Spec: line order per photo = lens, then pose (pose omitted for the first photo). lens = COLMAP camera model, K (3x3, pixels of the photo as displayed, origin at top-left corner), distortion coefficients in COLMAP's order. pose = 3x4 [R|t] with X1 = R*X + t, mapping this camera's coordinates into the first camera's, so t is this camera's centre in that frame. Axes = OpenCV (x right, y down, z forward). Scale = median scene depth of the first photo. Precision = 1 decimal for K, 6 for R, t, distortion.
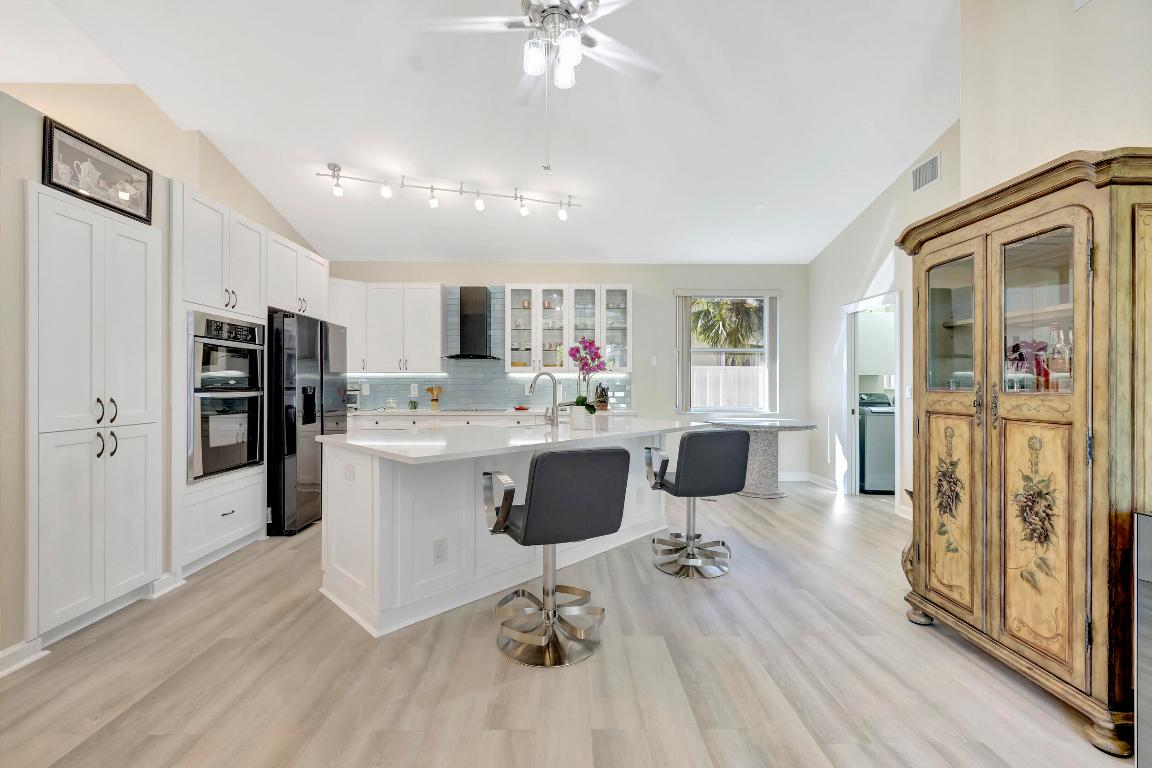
lens RADIAL K [[483.3, 0, 568.6], [0, 483.3, 382.8], [0, 0, 1]] dist [0.000742, 0.000797]
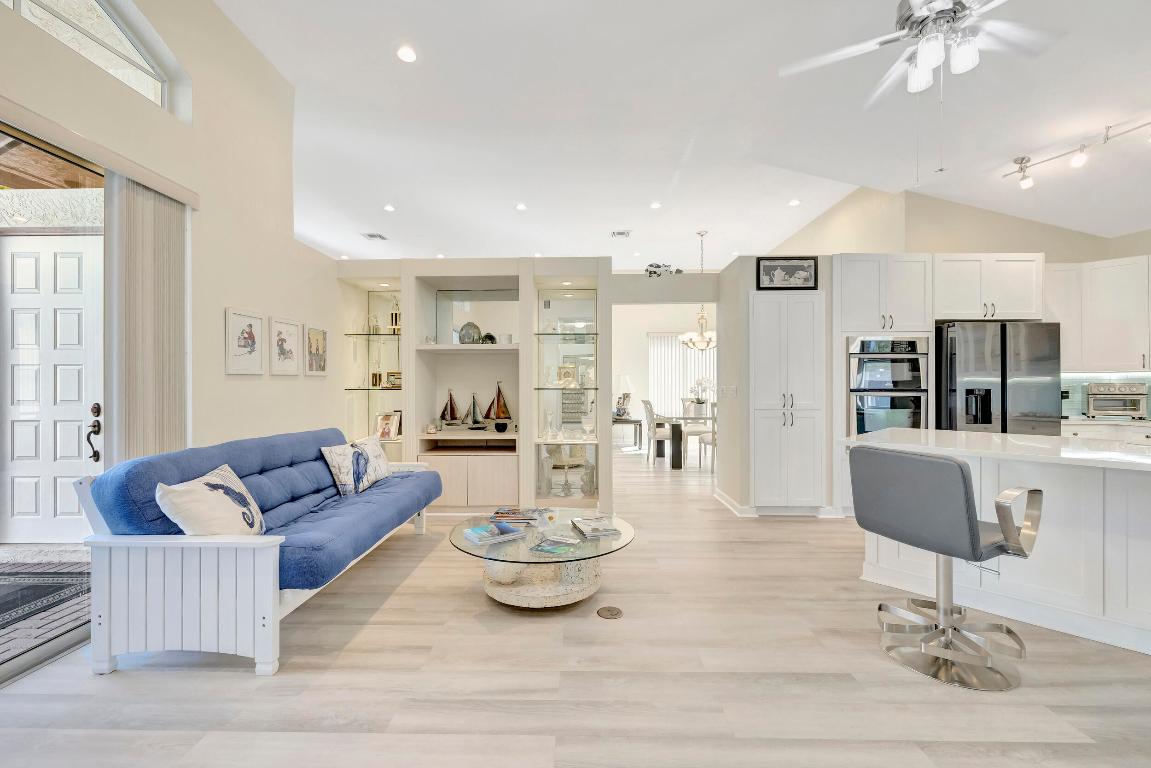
lens RADIAL K [[482.9, 0, 579.5], [0, 482.9, 388.5], [0, 0, 1]] dist [0.000742, 0.000797]
pose [[-0.026709, 0.001259, -0.999642, 0.499201], [0.002325, 0.999997, 0.001197, 0.003822], [0.999641, -0.002292, -0.026712, 0.146277]]
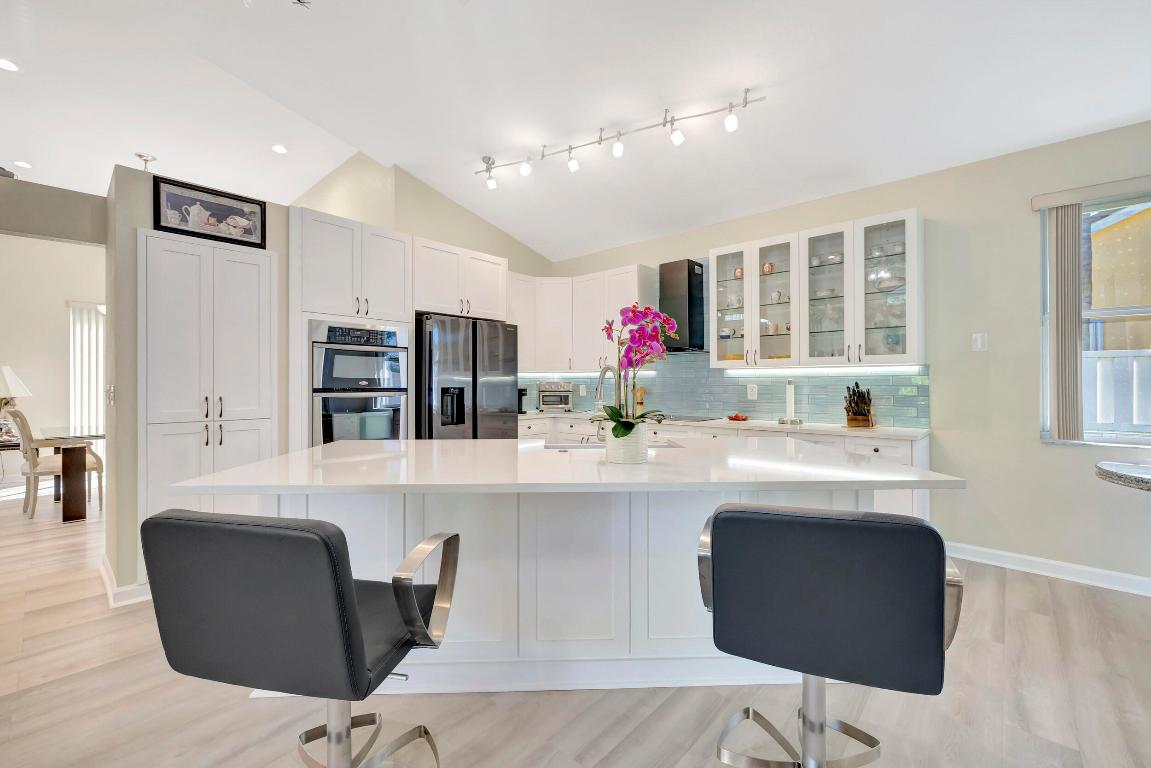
lens RADIAL K [[482.9, 0, 569.2], [0, 482.9, 383.5], [0, 0, 1]] dist [0.000742, 0.000797]
pose [[0.730123, -0.003897, -0.683304, 0.290392], [0.003954, 0.999991, -0.001479, 0.001738], [0.683304, -0.001622, 0.730132, 0.405625]]
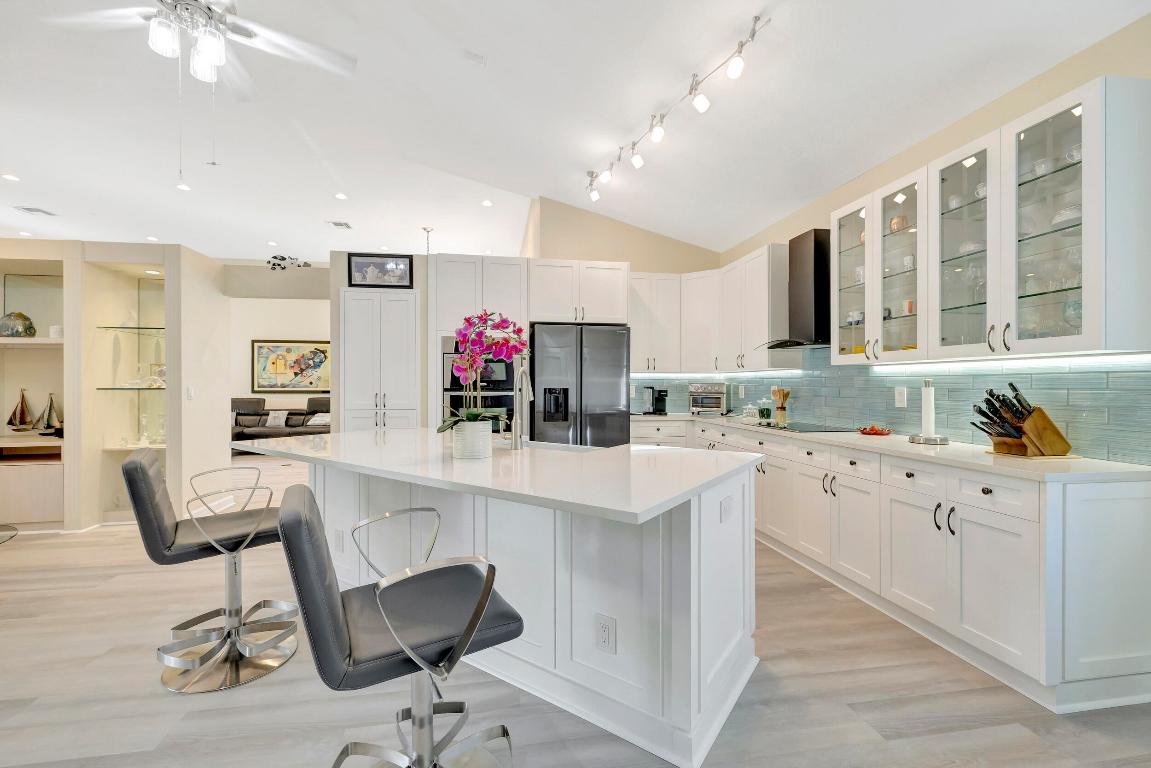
lens RADIAL K [[482.9, 0, 568.3], [0, 482.9, 385.0], [0, 0, 1]] dist [0.000742, 0.000797]
pose [[0.157416, 0.000402, -0.987532, 0.518416], [0.002850, 0.999996, 0.000861, -0.000097], [0.987528, -0.002950, 0.157415, 0.787454]]
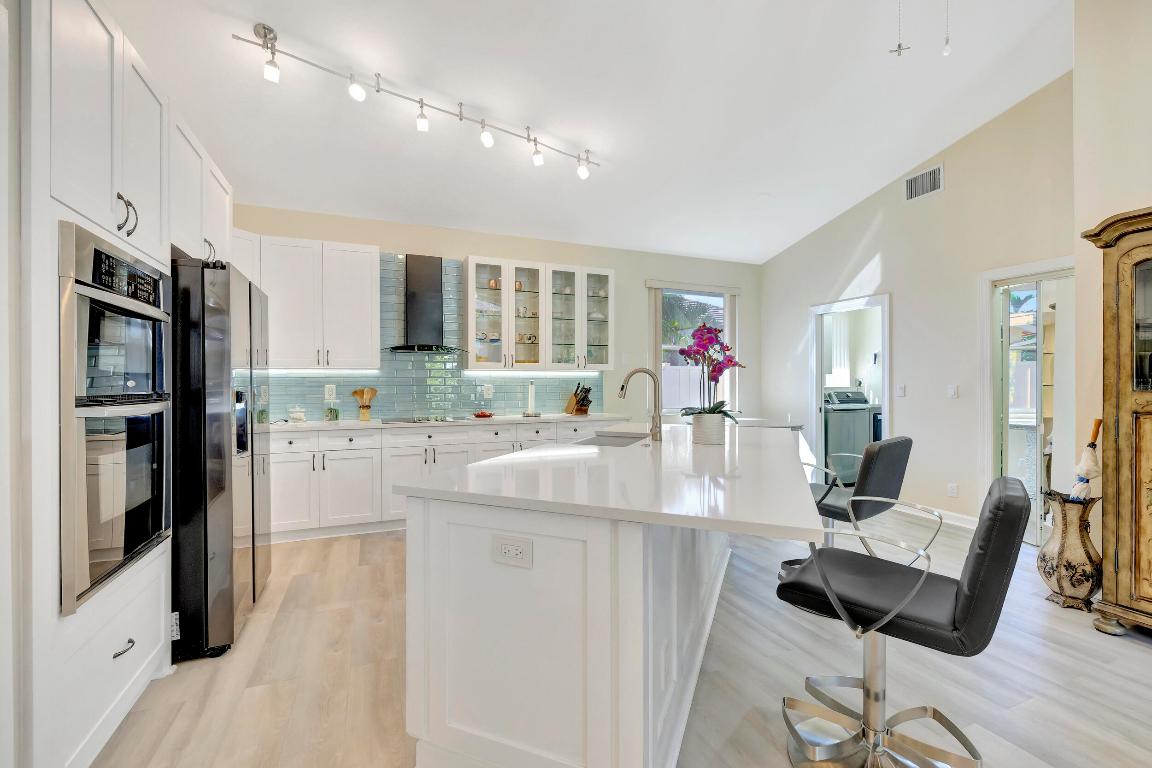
lens RADIAL K [[483.3, 0, 567.8], [0, 483.3, 383.7], [0, 0, 1]] dist [0.000742, 0.000797]
pose [[0.929836, -0.003541, 0.367957, -0.354831], [0.002100, 0.999988, 0.004317, -0.002058], [-0.367968, -0.003241, 0.929833, 0.285637]]
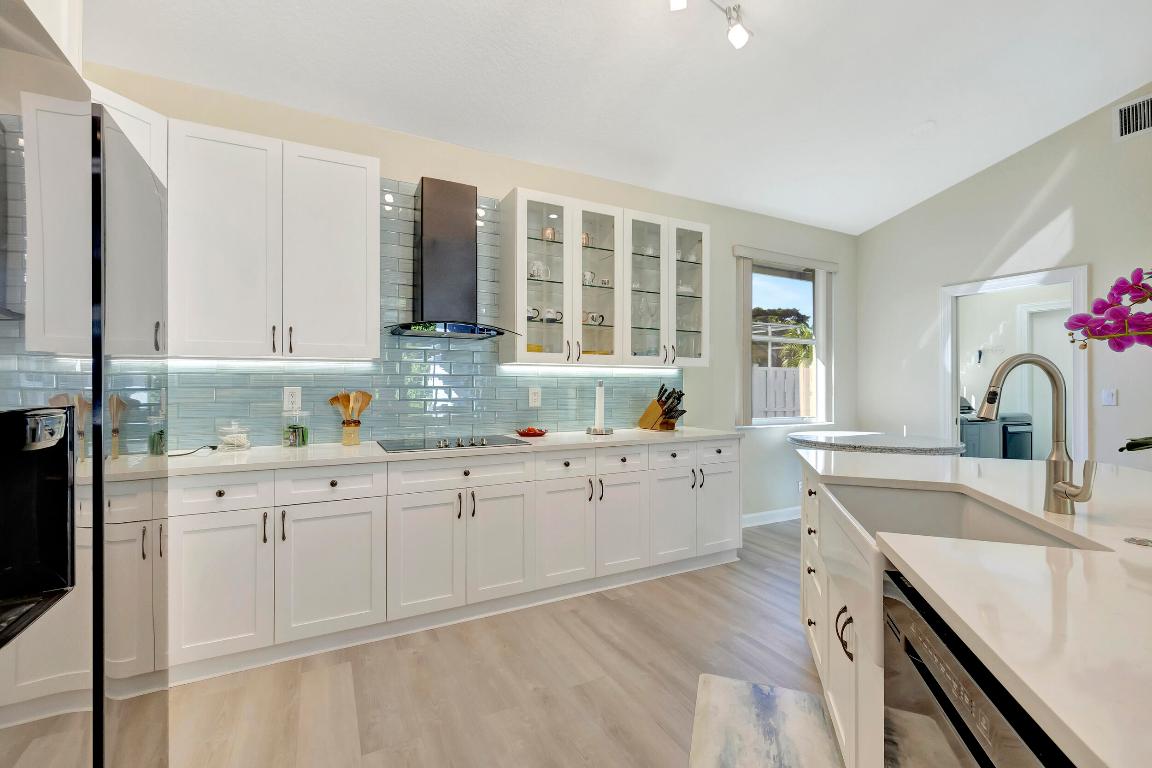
lens RADIAL K [[483.3, 0, 566.9], [0, 483.3, 381.1], [0, 0, 1]] dist [0.000742, 0.000797]
pose [[0.892401, 0.004103, 0.451225, -0.409549], [-0.002205, 0.999986, -0.004732, -0.001052], [-0.451239, 0.003228, 0.892397, 0.696328]]
